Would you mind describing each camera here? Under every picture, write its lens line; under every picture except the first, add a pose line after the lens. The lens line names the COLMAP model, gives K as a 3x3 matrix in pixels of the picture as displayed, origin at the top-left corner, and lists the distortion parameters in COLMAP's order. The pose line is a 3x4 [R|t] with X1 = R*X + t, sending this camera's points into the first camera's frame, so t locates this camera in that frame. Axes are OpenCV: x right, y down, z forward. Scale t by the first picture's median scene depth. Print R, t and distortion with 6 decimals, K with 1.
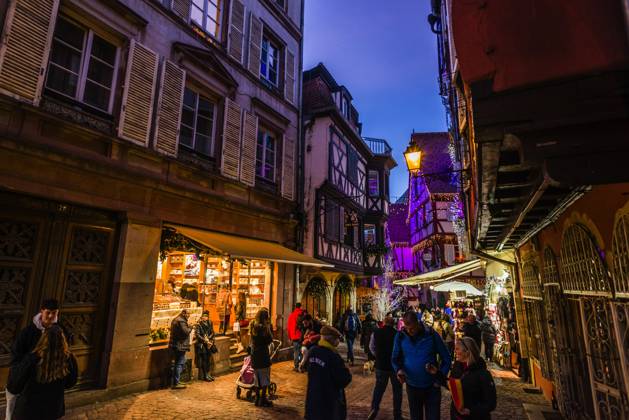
lens RADIAL K [[344.3, 0, 317.6], [0, 344.3, 209.8], [0, 0, 1]] dist [0.013711, -0.003993]
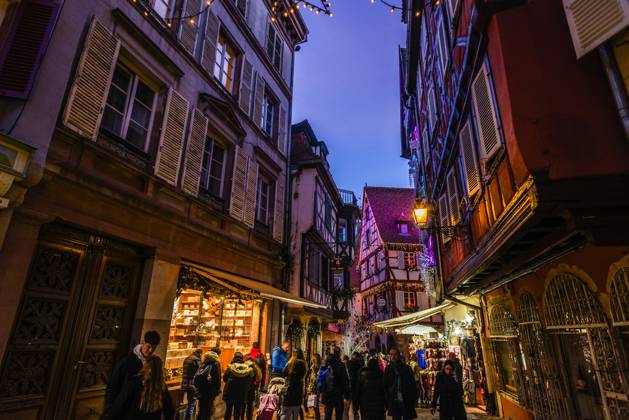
lens RADIAL K [[344.3, 0, 312.7], [0, 344.3, 209.3], [0, 0, 1]] dist [0.013711, -0.003993]
pose [[0.981809, 0.066380, 0.177888, -0.224835], [-0.042778, 0.990142, -0.133378, 0.008360], [-0.184988, 0.123342, 0.974970, -0.074070]]
